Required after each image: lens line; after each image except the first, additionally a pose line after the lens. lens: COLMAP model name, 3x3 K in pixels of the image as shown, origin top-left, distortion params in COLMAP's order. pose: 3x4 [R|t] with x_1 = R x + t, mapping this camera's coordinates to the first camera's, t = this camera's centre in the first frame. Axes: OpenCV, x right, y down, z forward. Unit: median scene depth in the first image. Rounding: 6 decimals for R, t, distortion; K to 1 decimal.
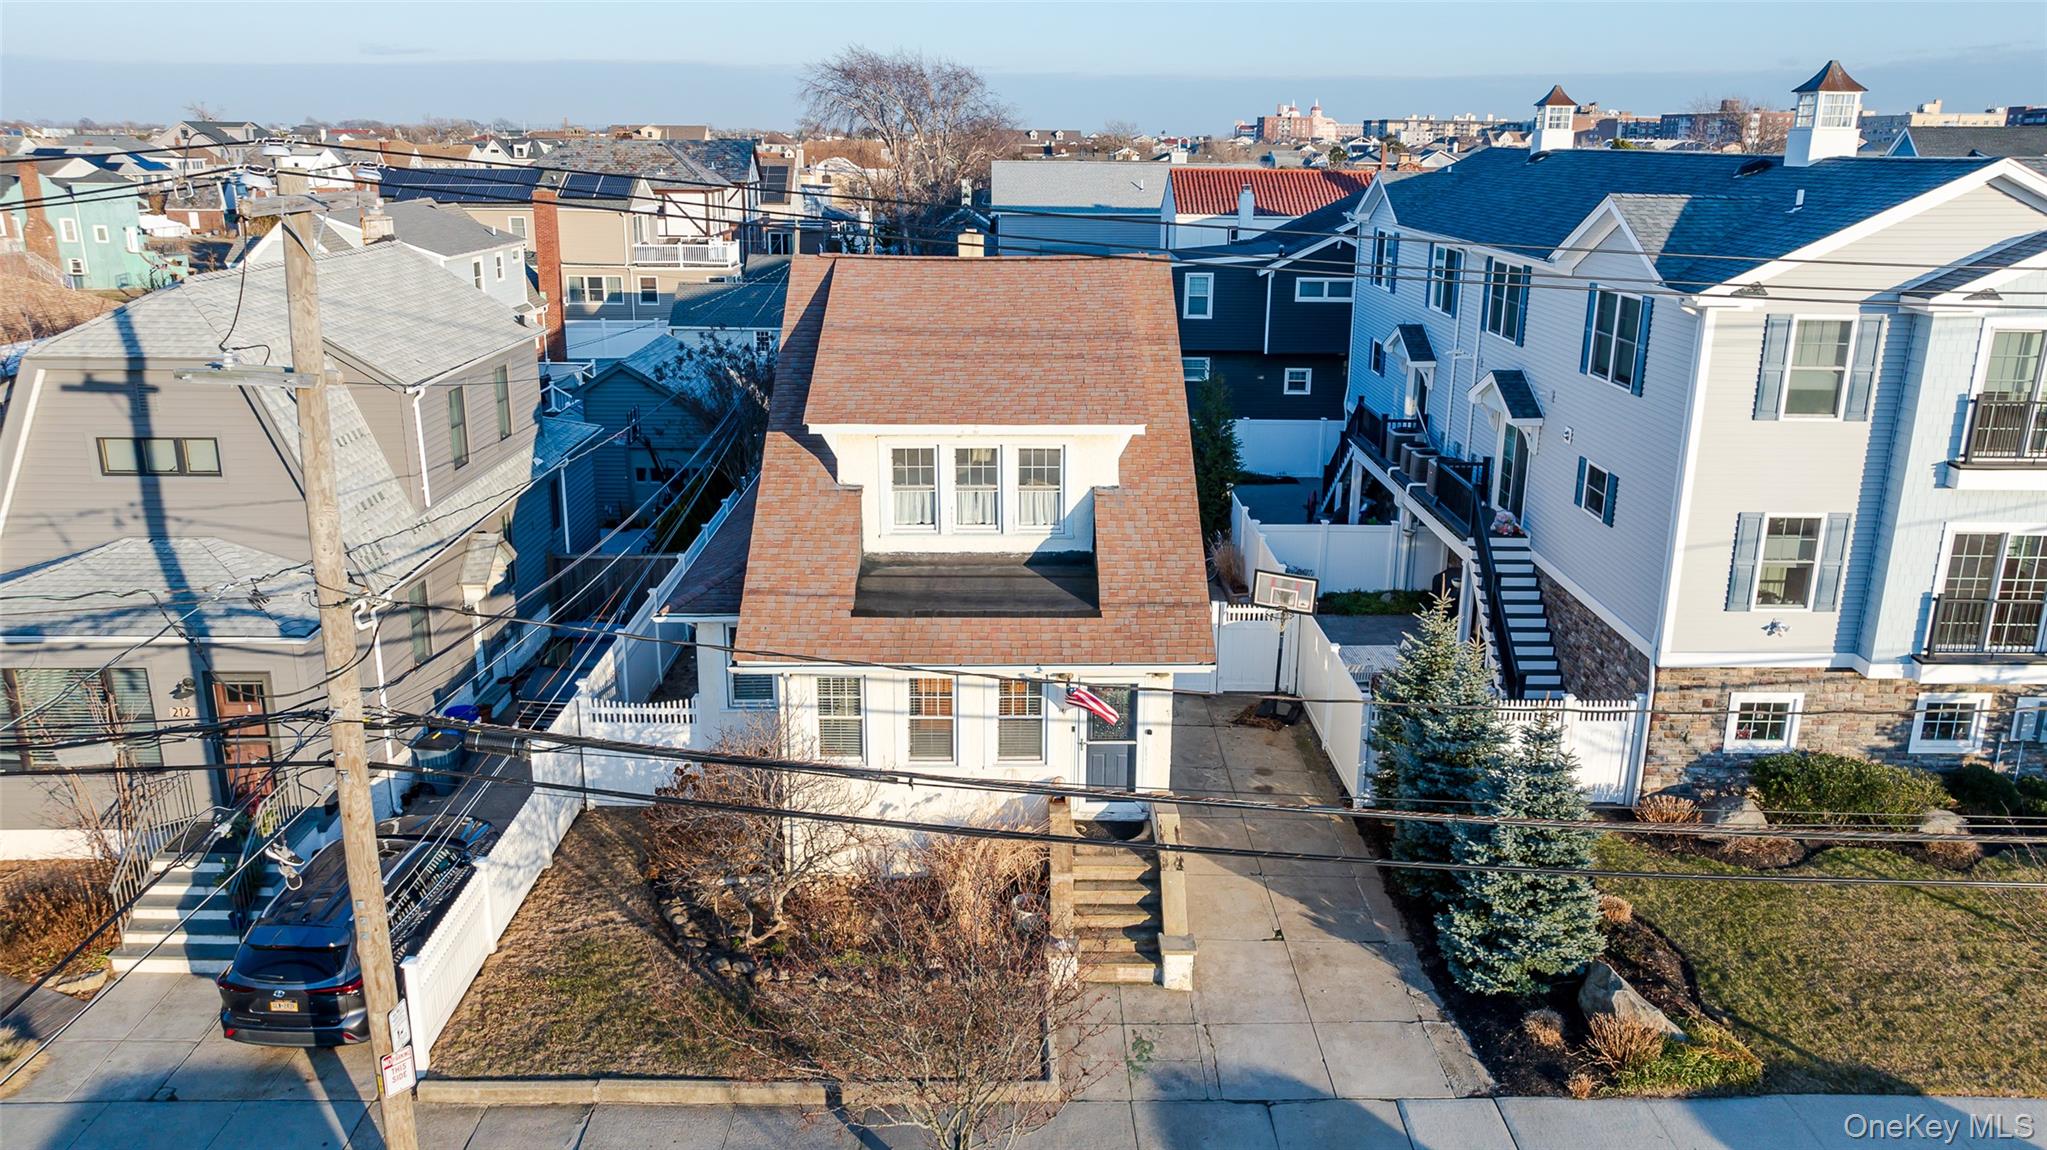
lens RADIAL K [[1497.8, 0, 1036.8], [0, 1497.8, 568.8], [0, 0, 1]] dist [-0.017748, 0.004925]
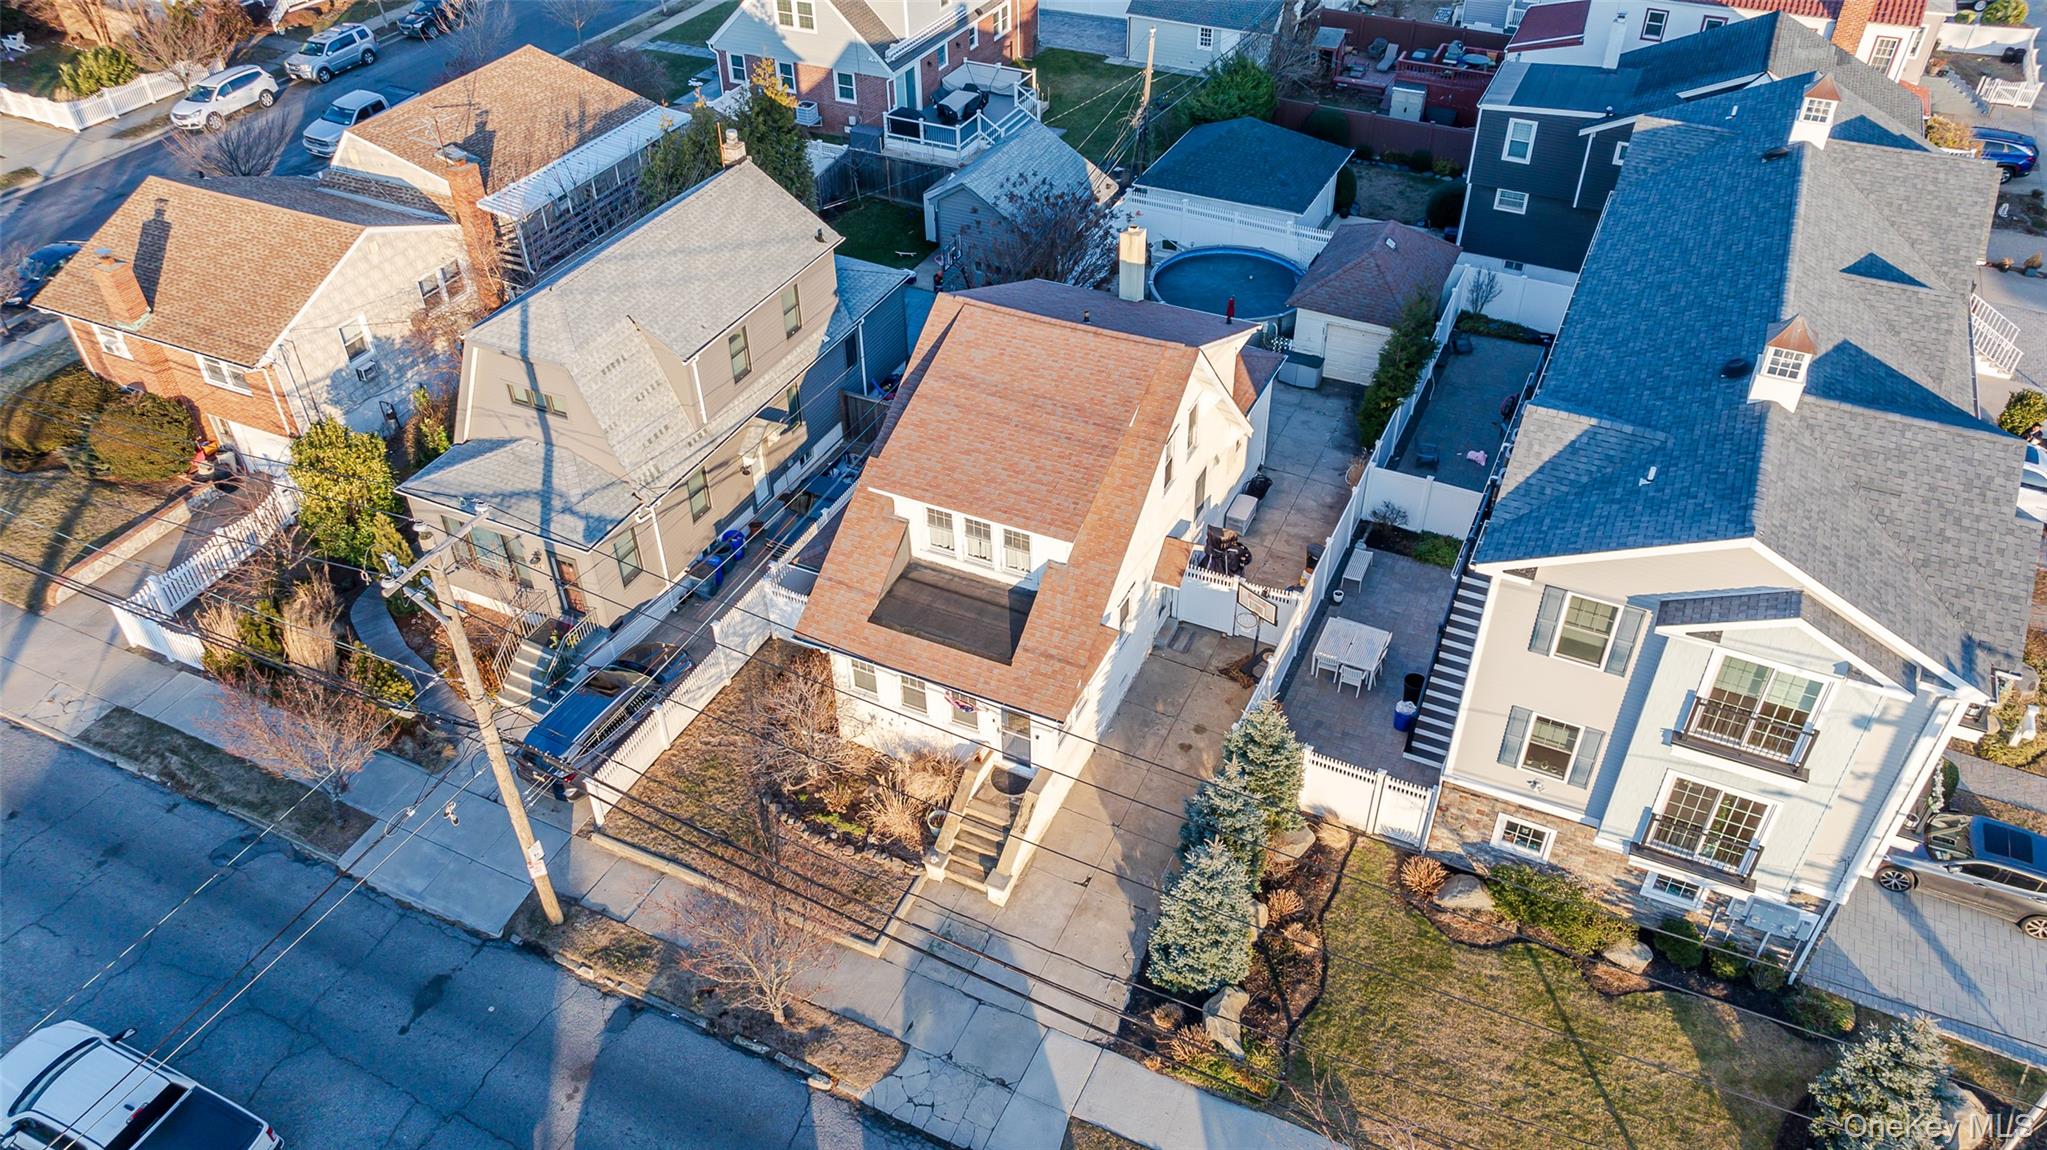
lens RADIAL K [[1439.5, 0, 1036.3], [0, 1439.5, 570.4], [0, 0, 1]] dist [-0.013295, -0.002026]
pose [[0.896843, 0.263254, -0.355485, 0.524850], [-0.107153, 0.908986, 0.402818, -0.606048], [0.429174, -0.323173, 0.843427, -0.171318]]
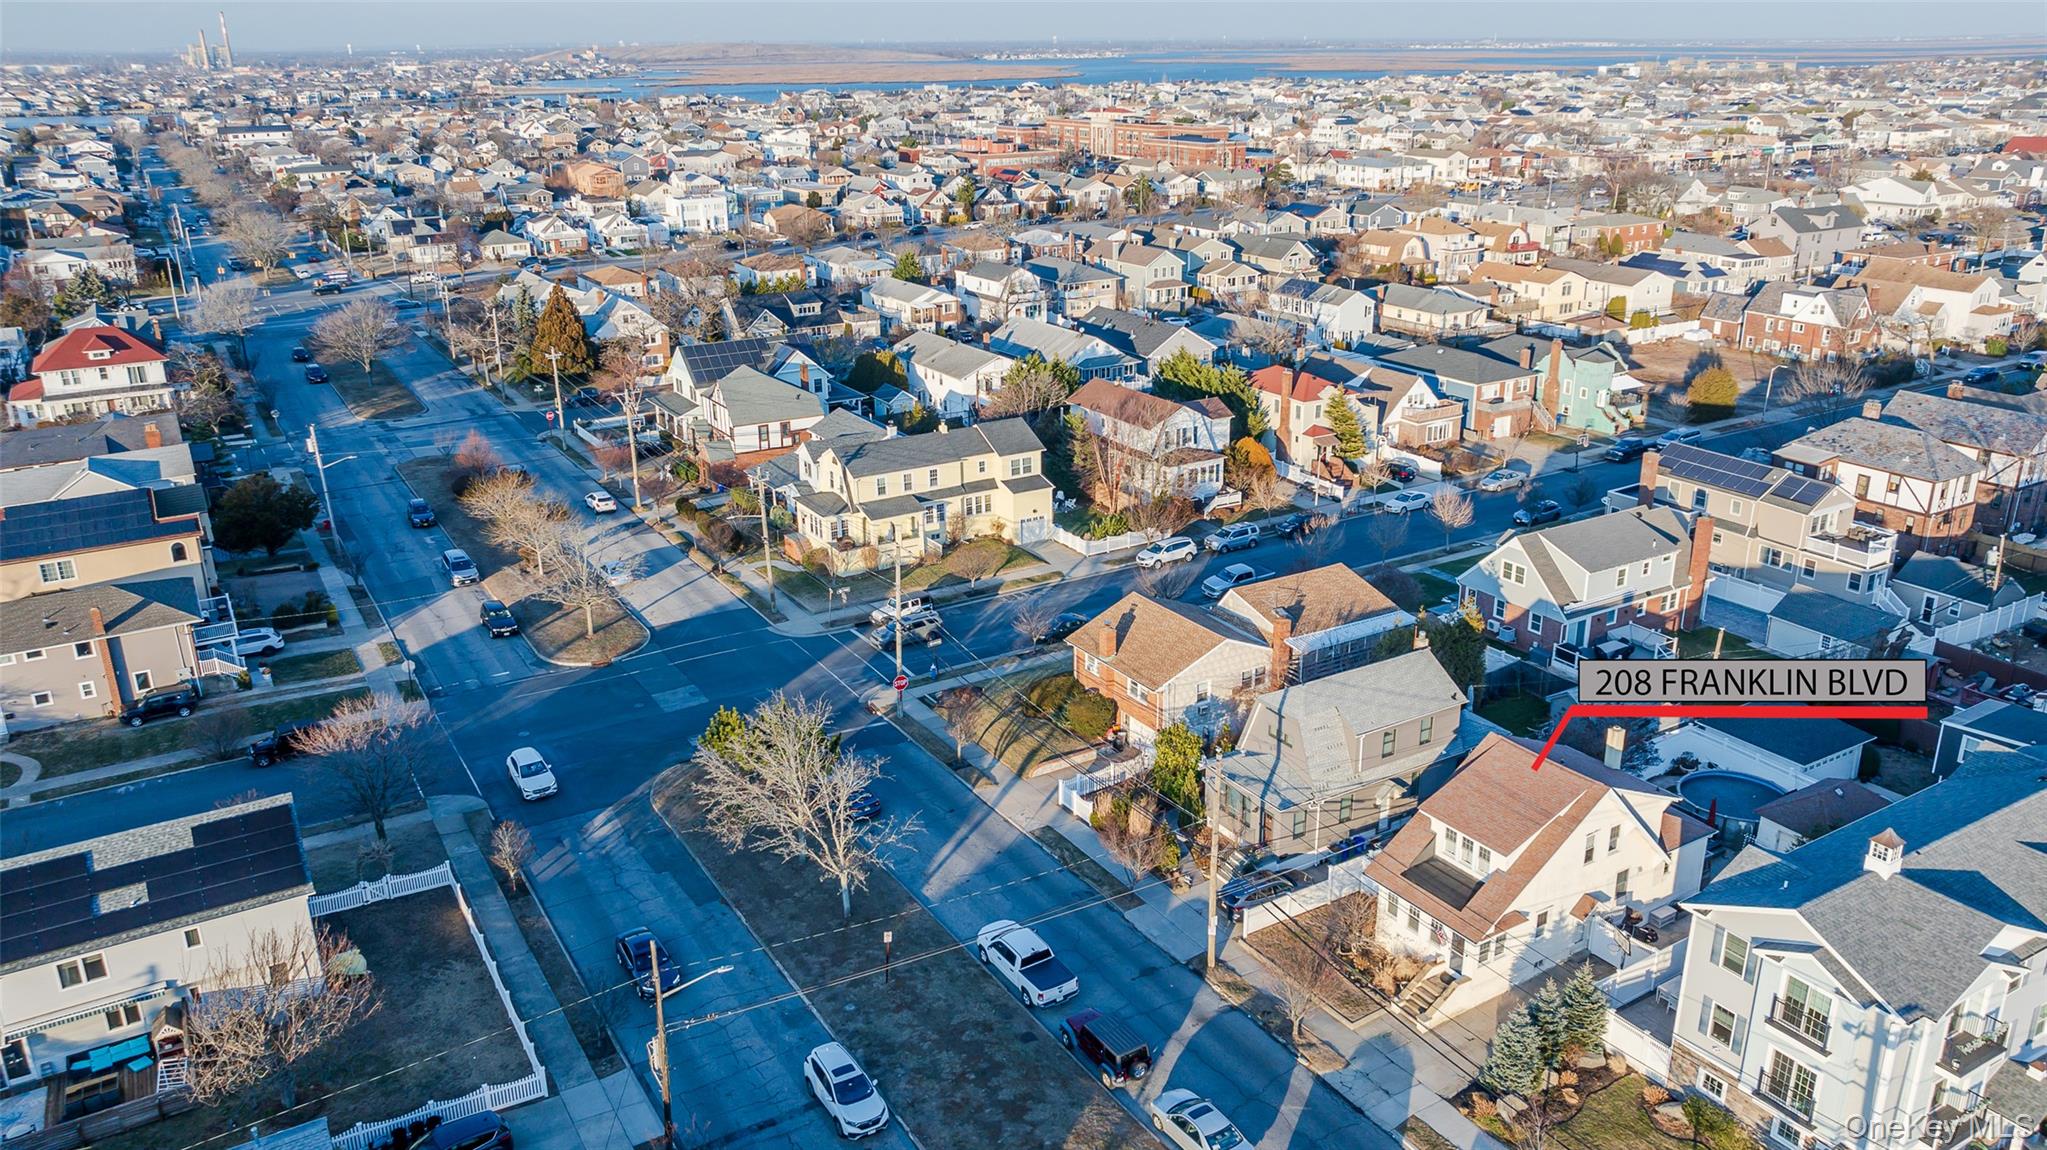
lens RADIAL K [[1497.8, 0, 1039.5], [0, 1497.8, 577.2], [0, 0, 1]] dist [-0.017748, 0.004925]
pose [[0.509660, 0.278548, -0.814038, 1.730612], [-0.227334, 0.956115, 0.184832, -0.900144], [0.829798, 0.090857, 0.550617, -1.294398]]
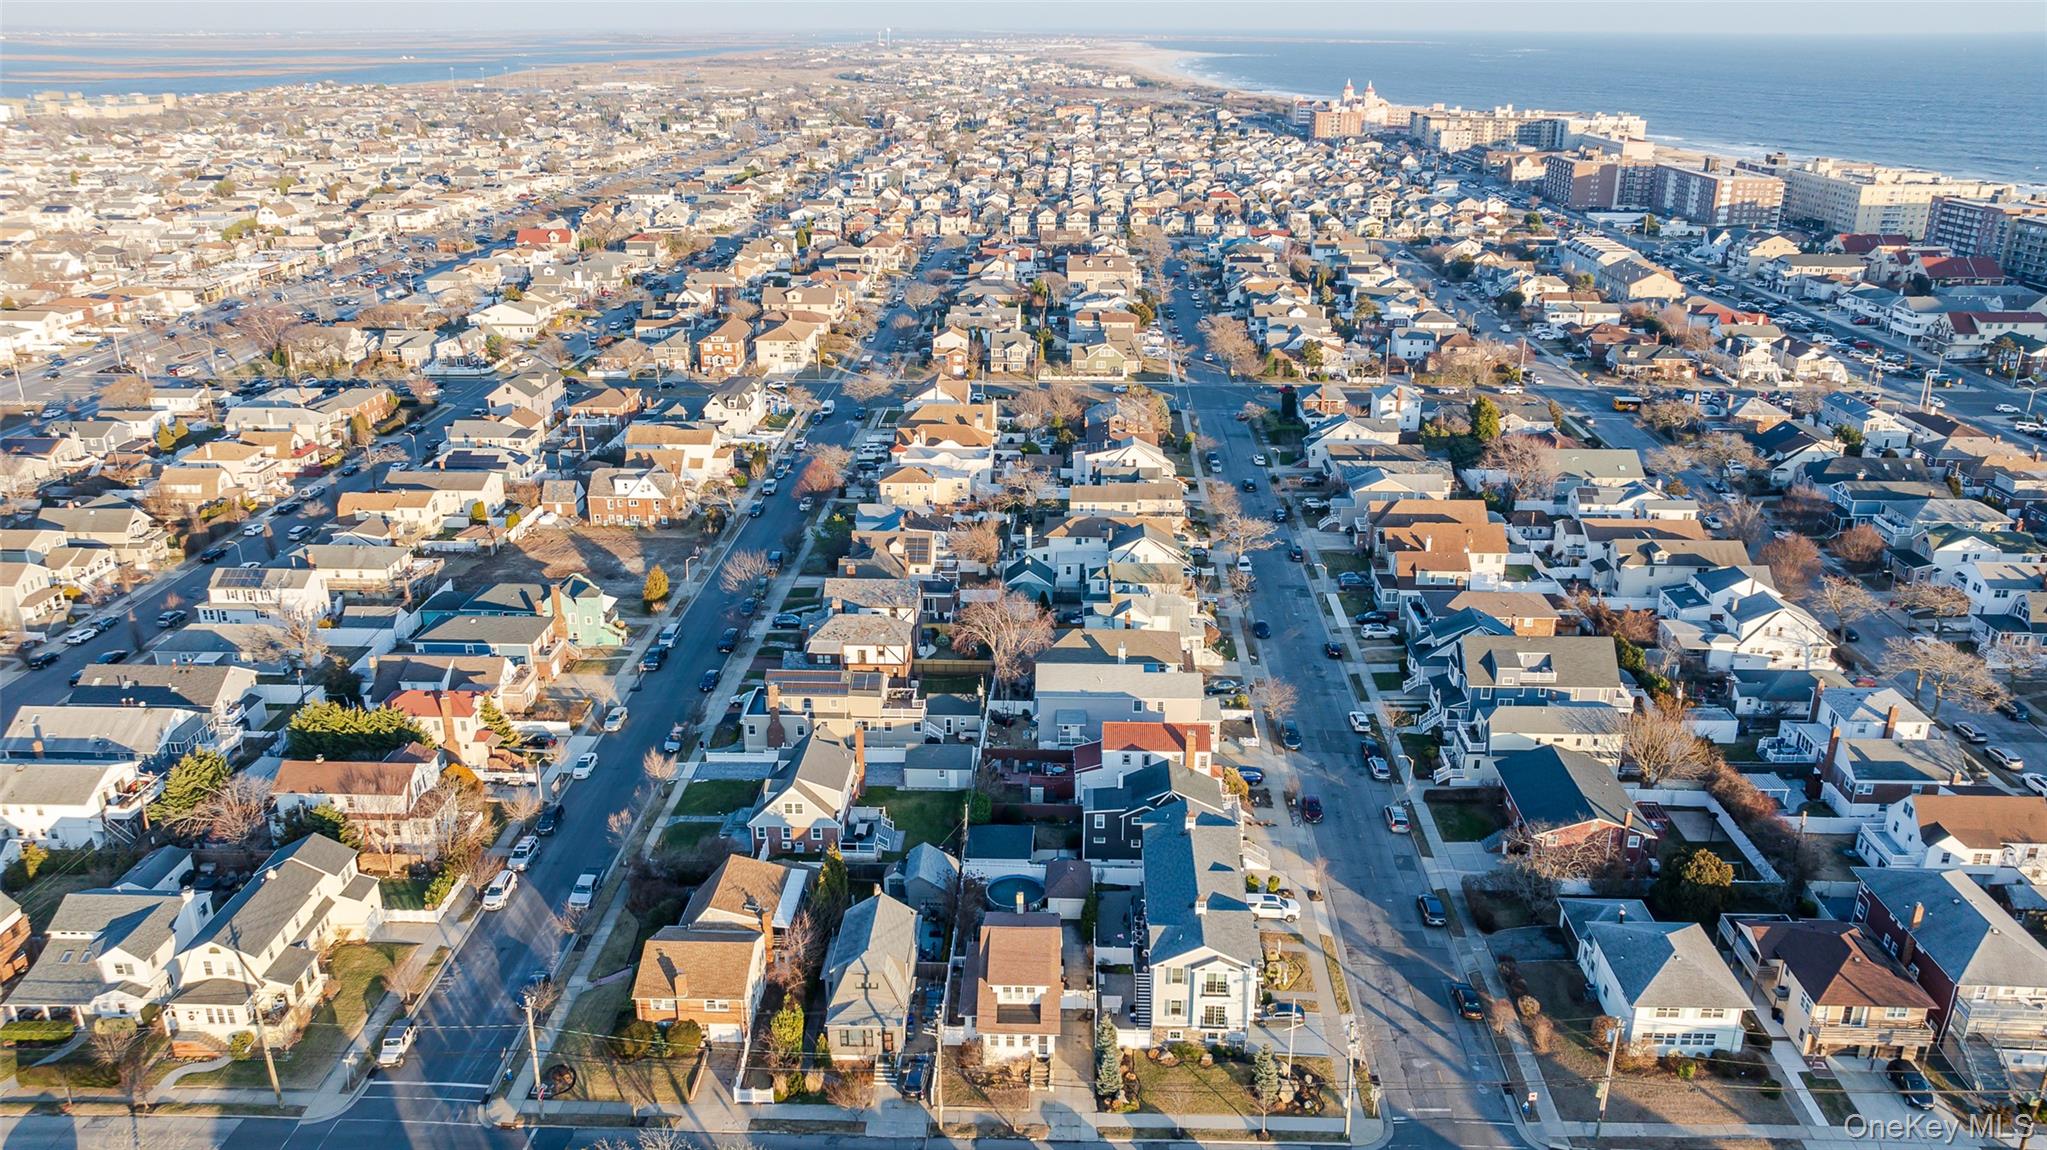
lens RADIAL K [[1497.8, 0, 1025.5], [0, 1497.8, 579.8], [0, 0, 1]] dist [-0.017748, 0.004925]
pose [[0.998347, 0.006428, -0.057110, 0.279744], [-0.001947, 0.996939, 0.078160, -1.951973], [0.057437, -0.077919, 0.995304, -4.208275]]
